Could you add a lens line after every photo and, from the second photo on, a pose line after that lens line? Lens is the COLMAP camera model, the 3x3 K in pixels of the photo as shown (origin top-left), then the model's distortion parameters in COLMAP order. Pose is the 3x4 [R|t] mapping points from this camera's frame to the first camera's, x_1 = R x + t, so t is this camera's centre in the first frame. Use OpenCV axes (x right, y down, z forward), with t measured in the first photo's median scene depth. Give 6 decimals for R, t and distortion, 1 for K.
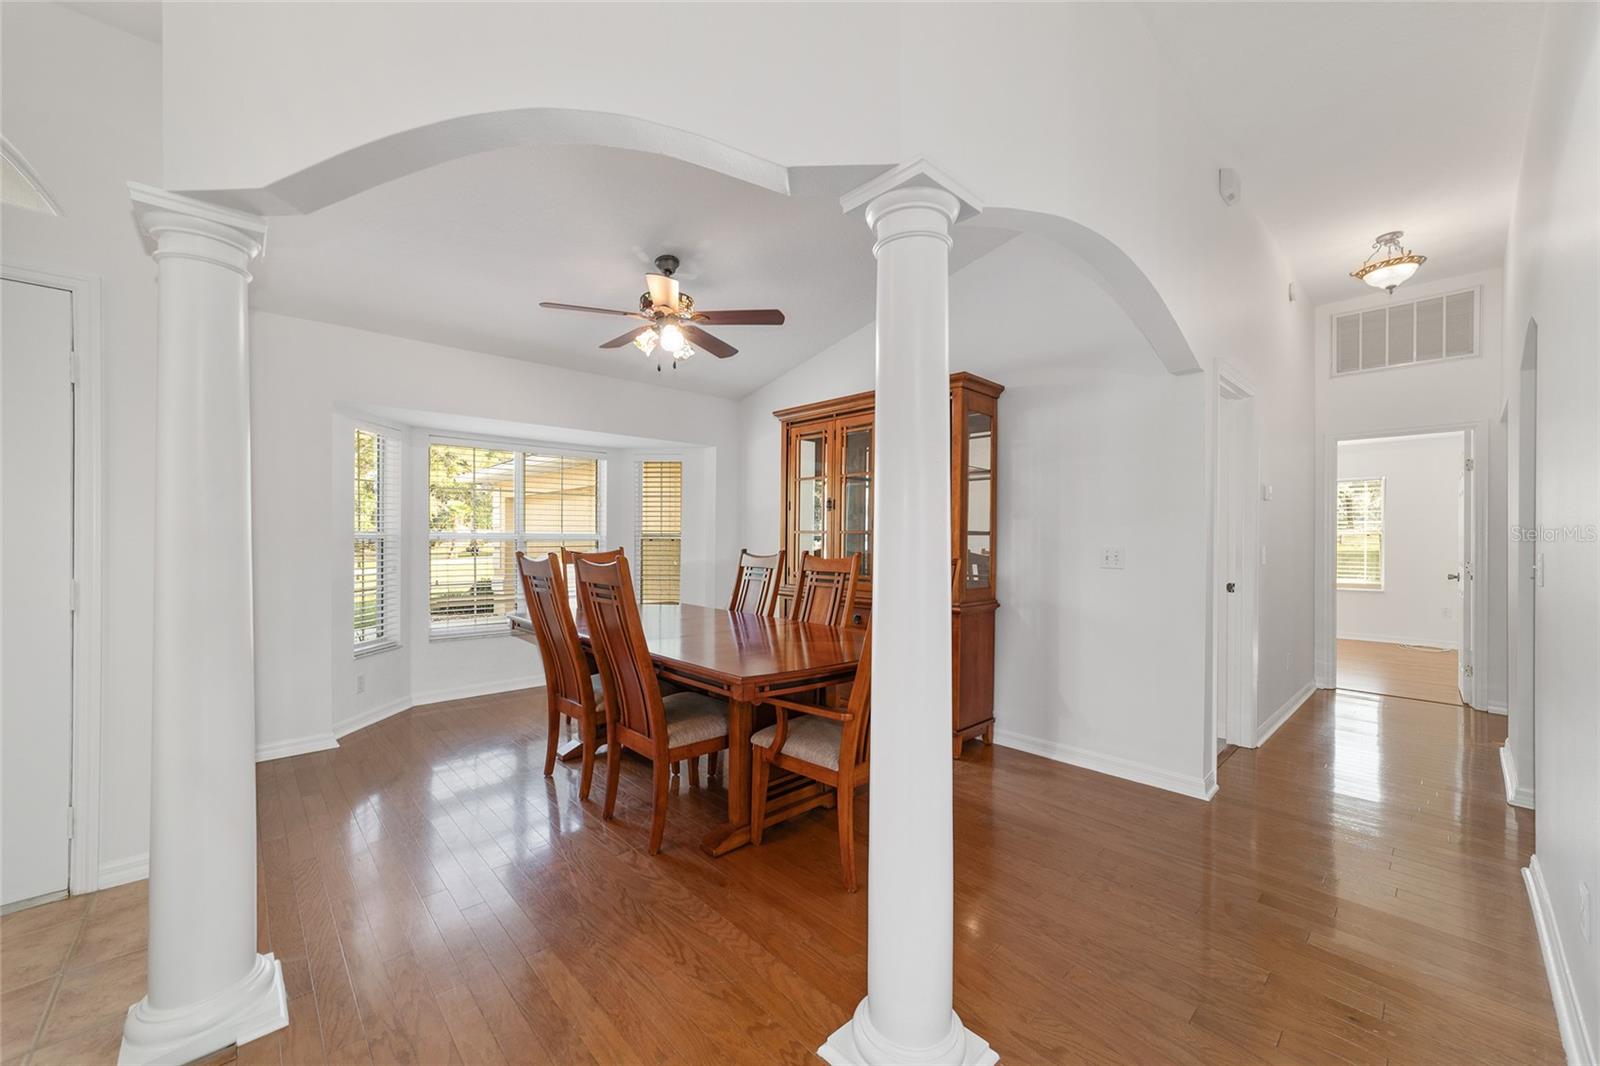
lens RADIAL K [[609.6, 0, 796.0], [0, 609.6, 534.3], [0, 0, 1]] dist [-0.001008, 0.005721]
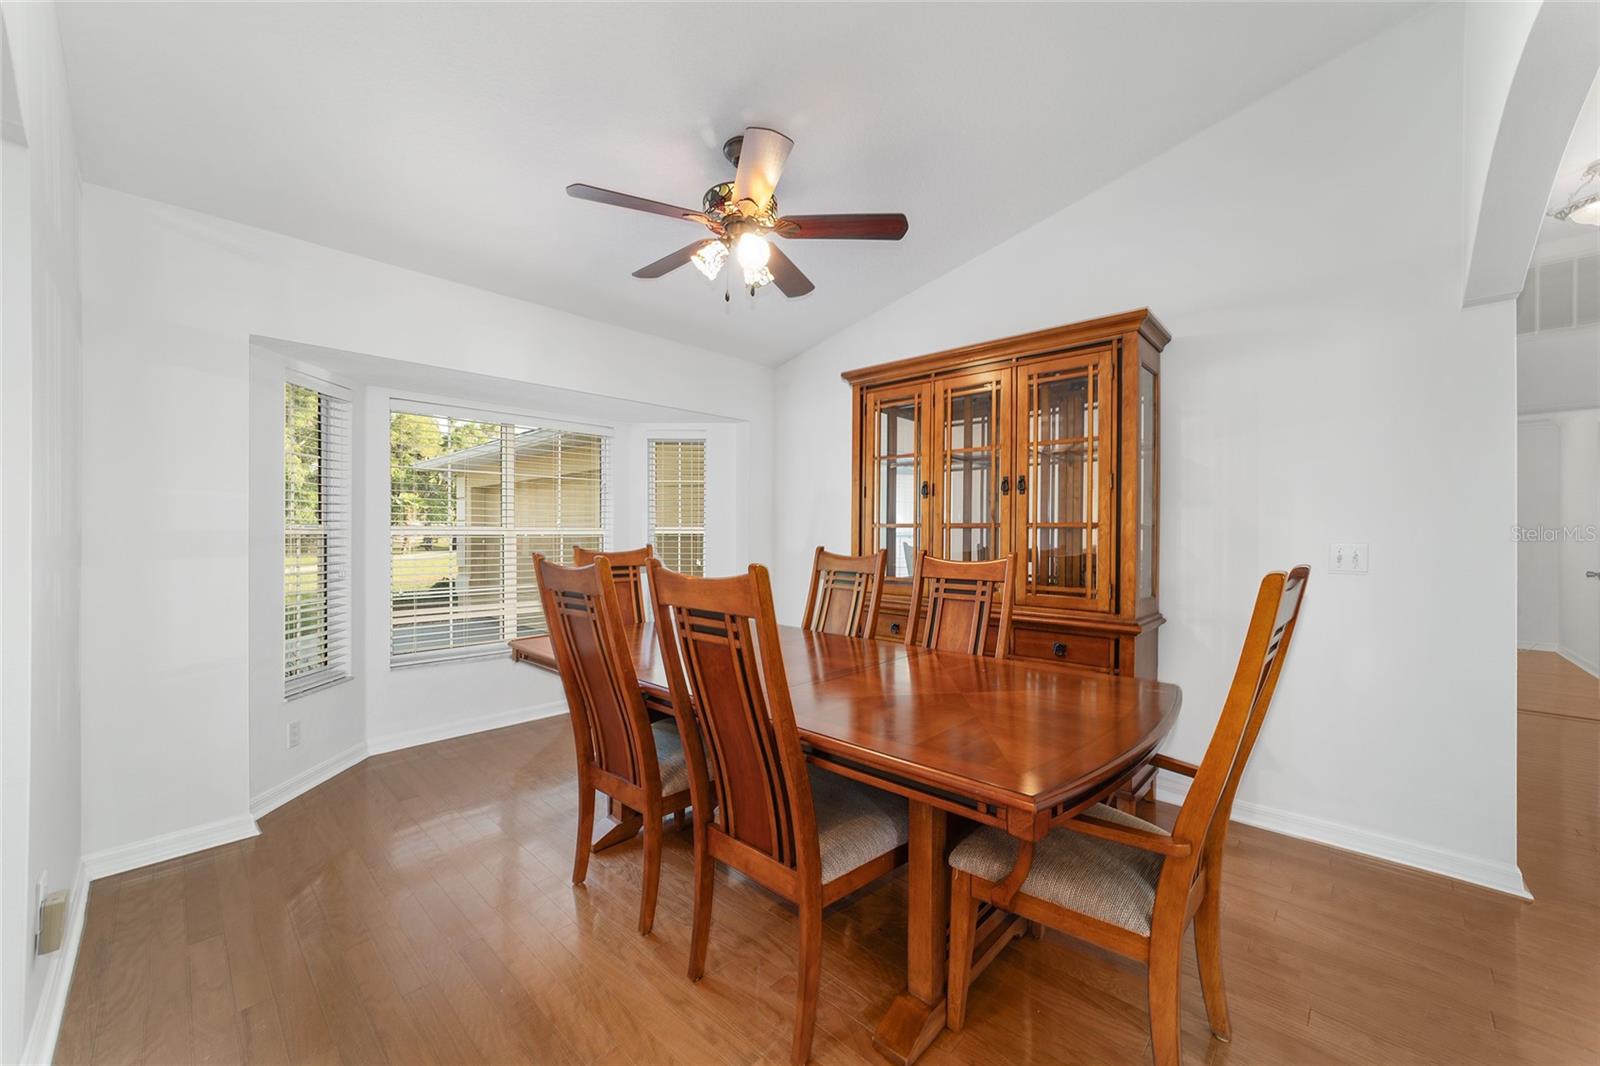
lens RADIAL K [[620.1, 0, 808.3], [0, 620.1, 527.8], [0, 0, 1]] dist [0.001135, 0.000489]
pose [[0.997998, -0.001249, 0.063236, -0.183212], [0.001336, 0.999998, -0.001338, 0.000739], [-0.063234, 0.001420, 0.997998, 0.274669]]
